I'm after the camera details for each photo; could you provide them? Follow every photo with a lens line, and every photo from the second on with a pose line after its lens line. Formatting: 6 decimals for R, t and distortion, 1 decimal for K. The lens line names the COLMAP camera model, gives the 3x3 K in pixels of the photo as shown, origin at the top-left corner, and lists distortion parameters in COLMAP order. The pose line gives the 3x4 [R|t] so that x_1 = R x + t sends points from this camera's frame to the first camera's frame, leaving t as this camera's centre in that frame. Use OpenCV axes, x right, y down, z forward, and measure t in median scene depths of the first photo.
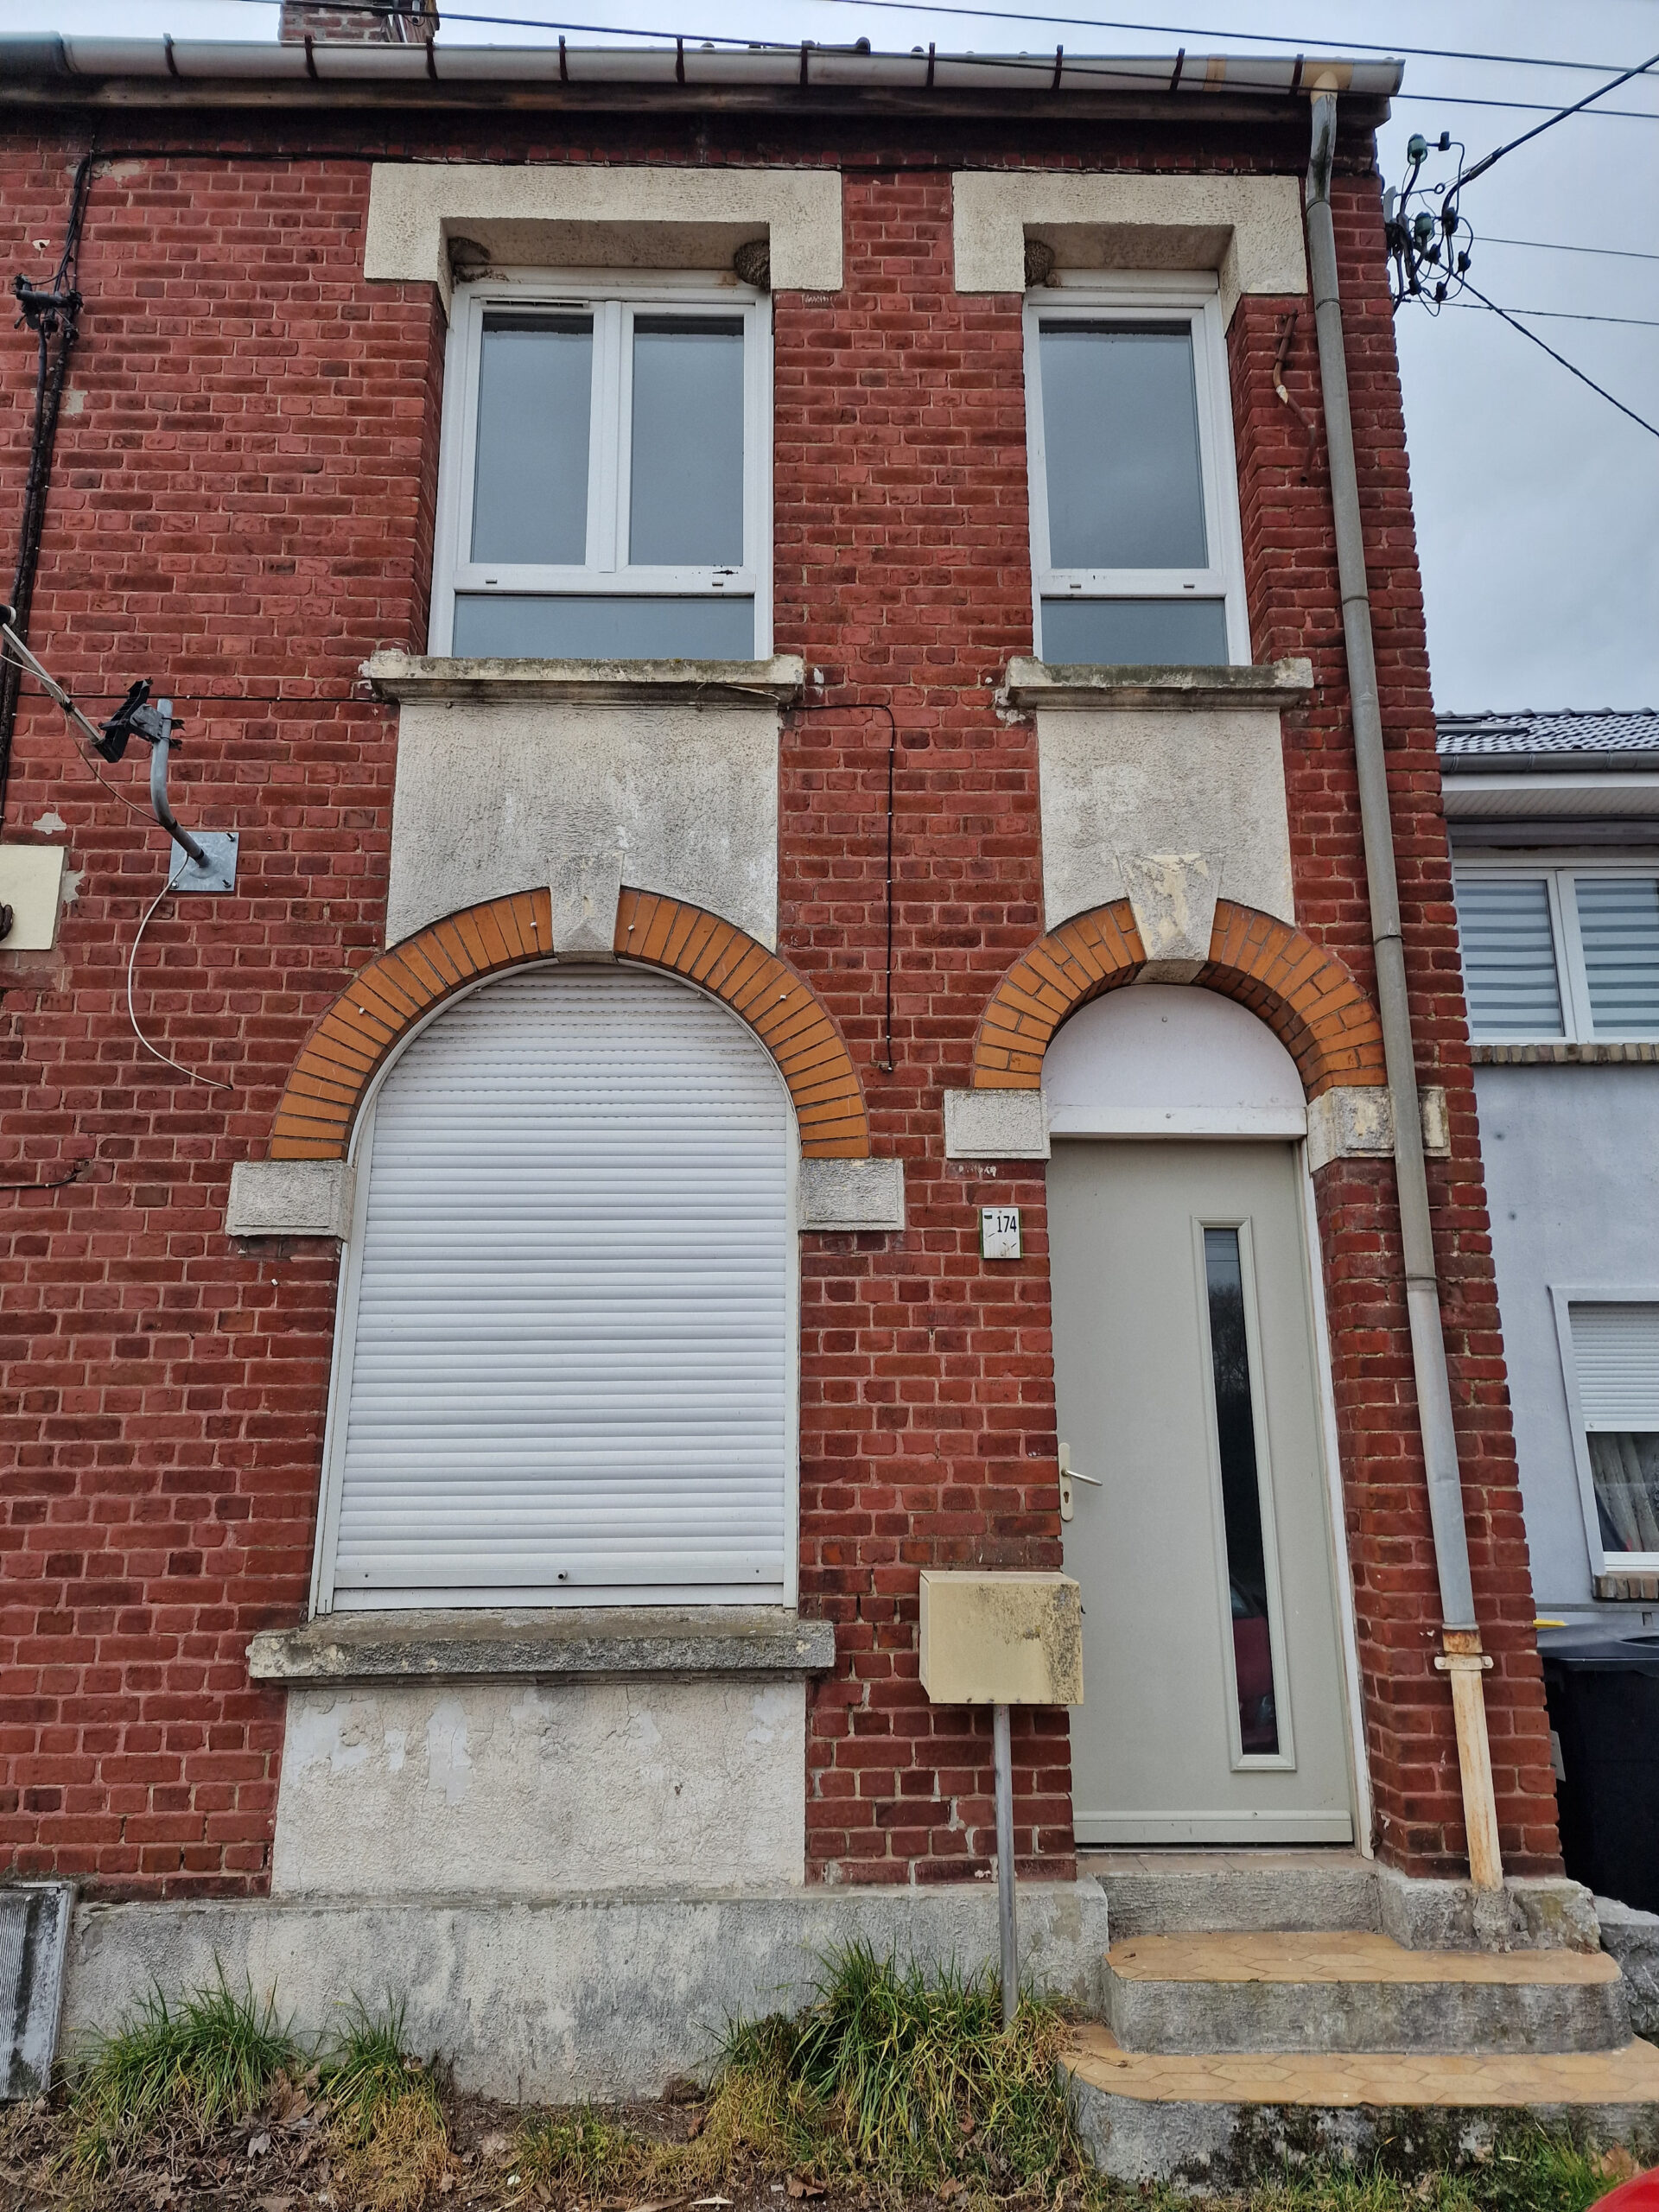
lens RADIAL K [[1488.6, 0, 813.3], [0, 1488.6, 1113.7], [0, 0, 1]] dist [0.168886, -0.143616]
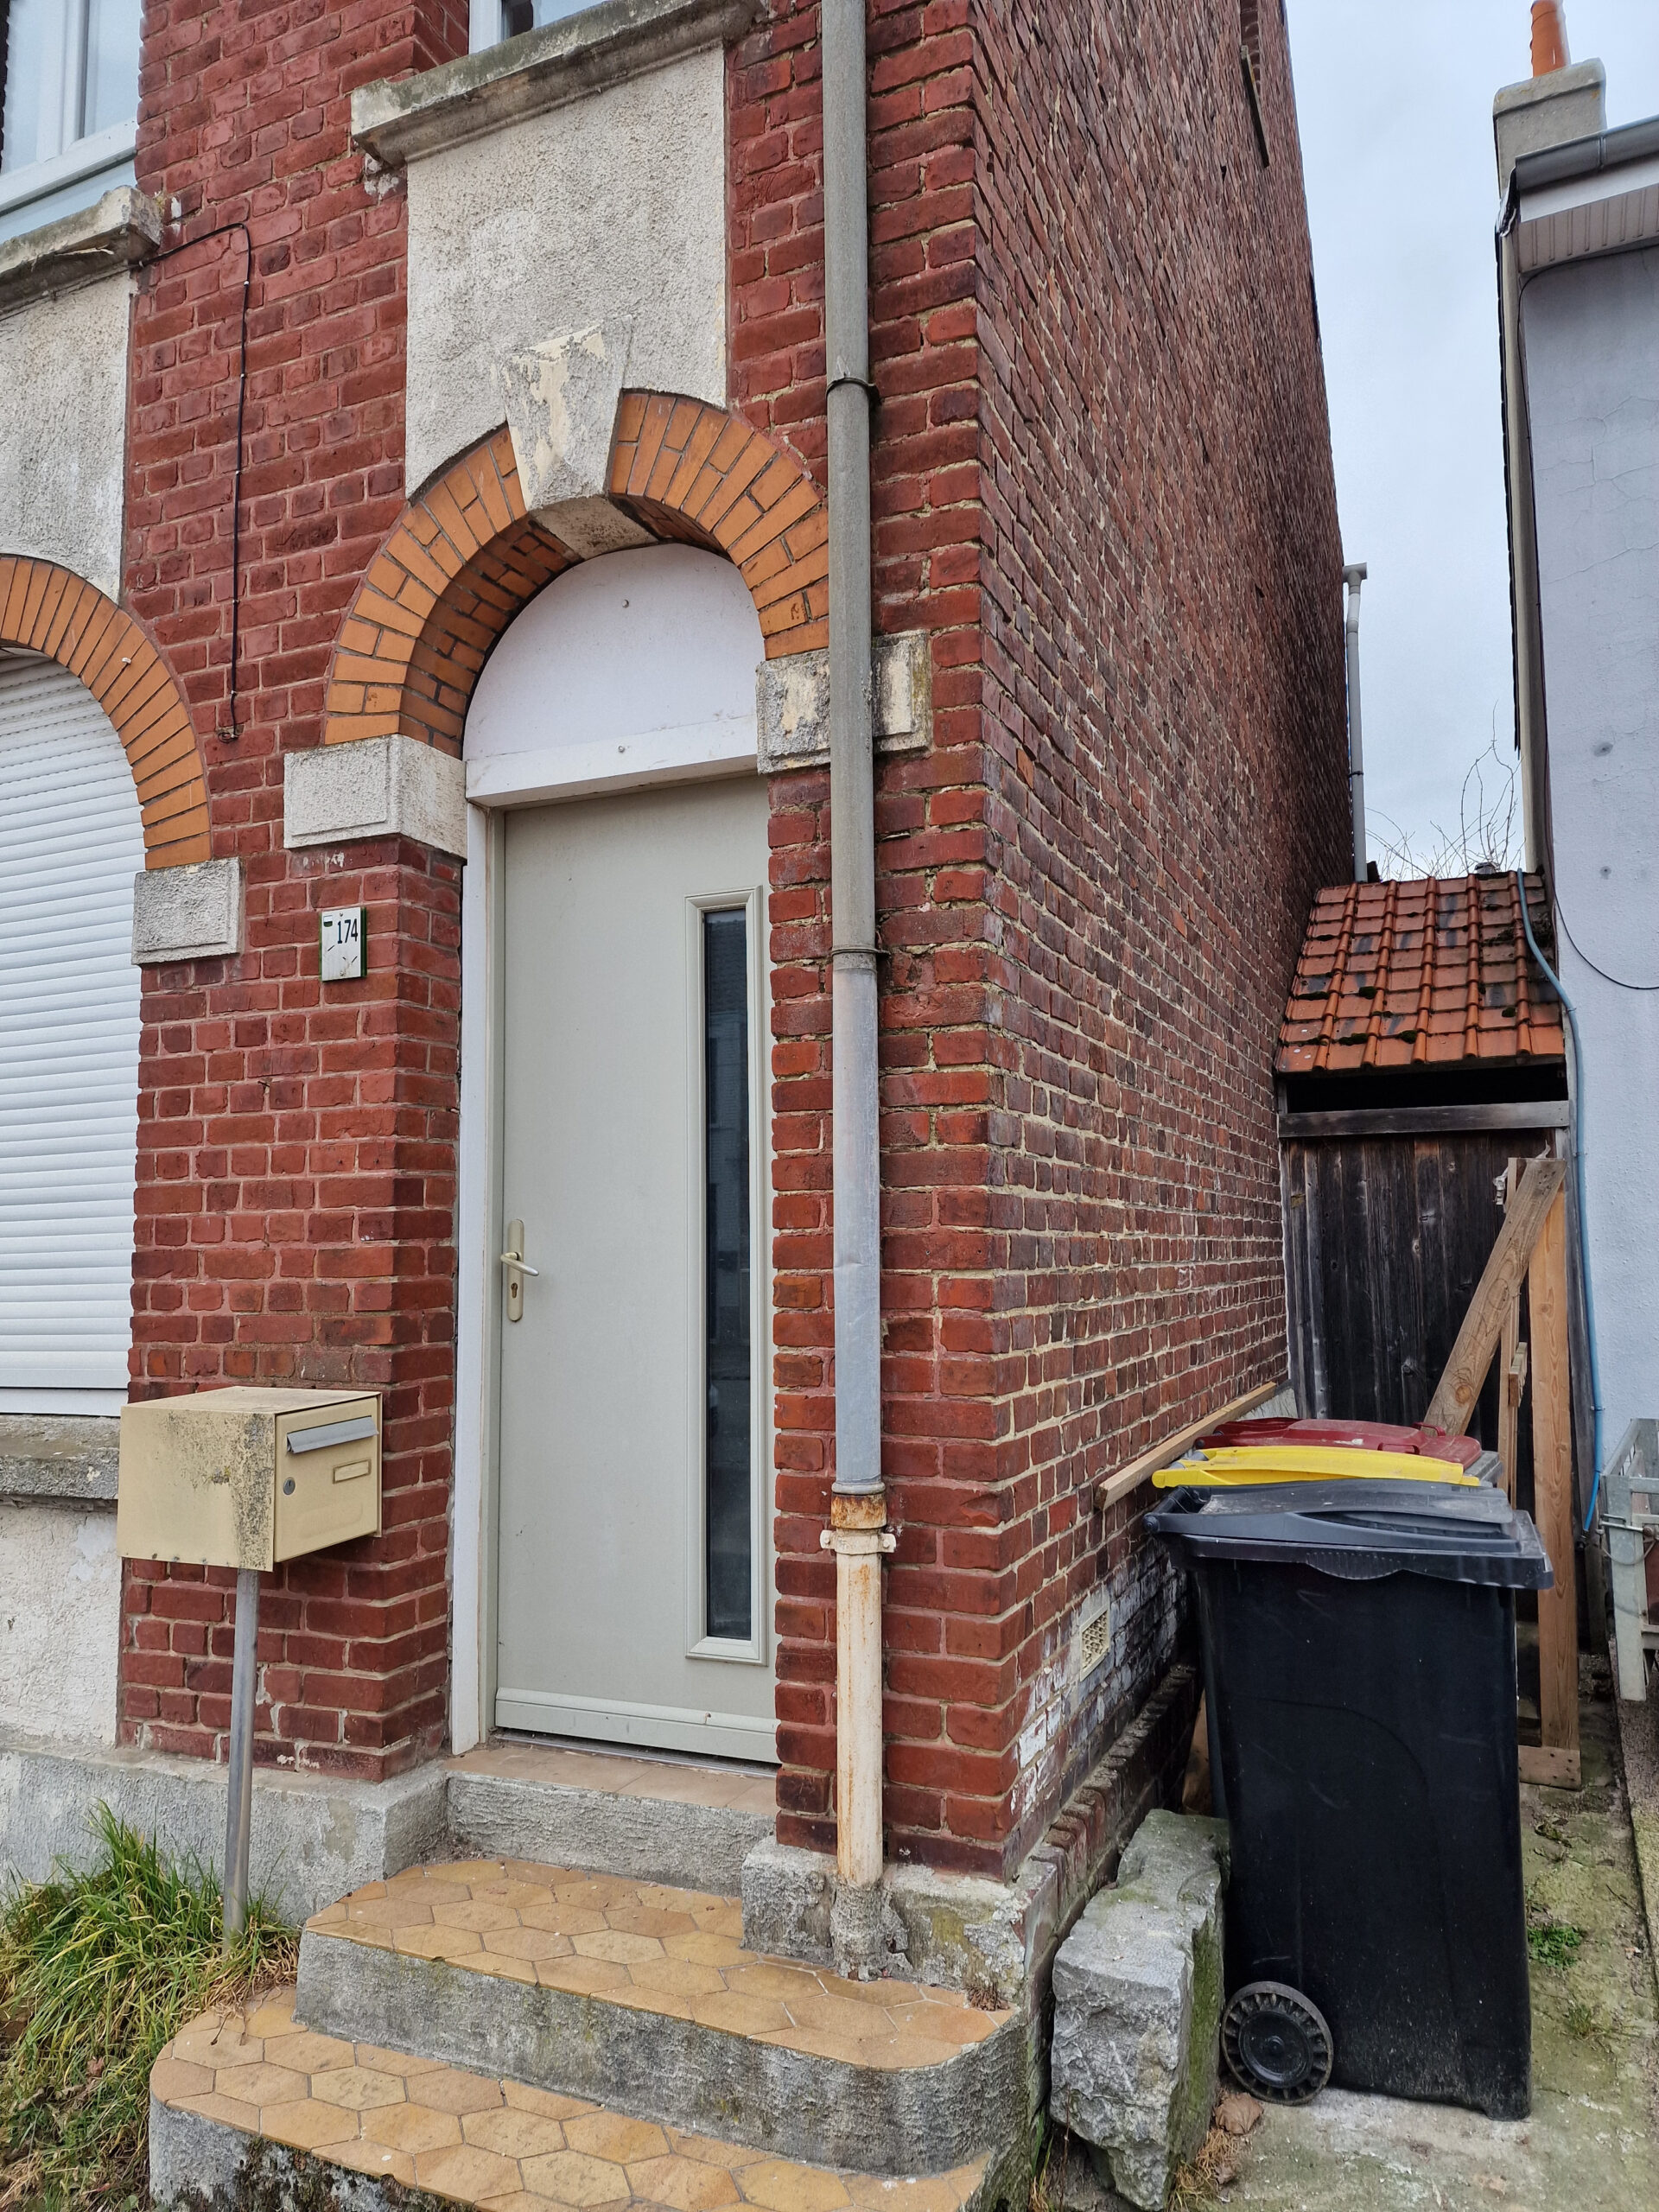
lens RADIAL K [[1489.6, 0, 646.2], [0, 1489.6, 1106.0], [0, 0, 1]] dist [0.136606, -0.146792]
pose [[0.903586, -0.046833, -0.425840, 0.573367], [0.107048, 0.987158, 0.118578, 0.087792], [0.414818, -0.152730, 0.896995, 0.400624]]
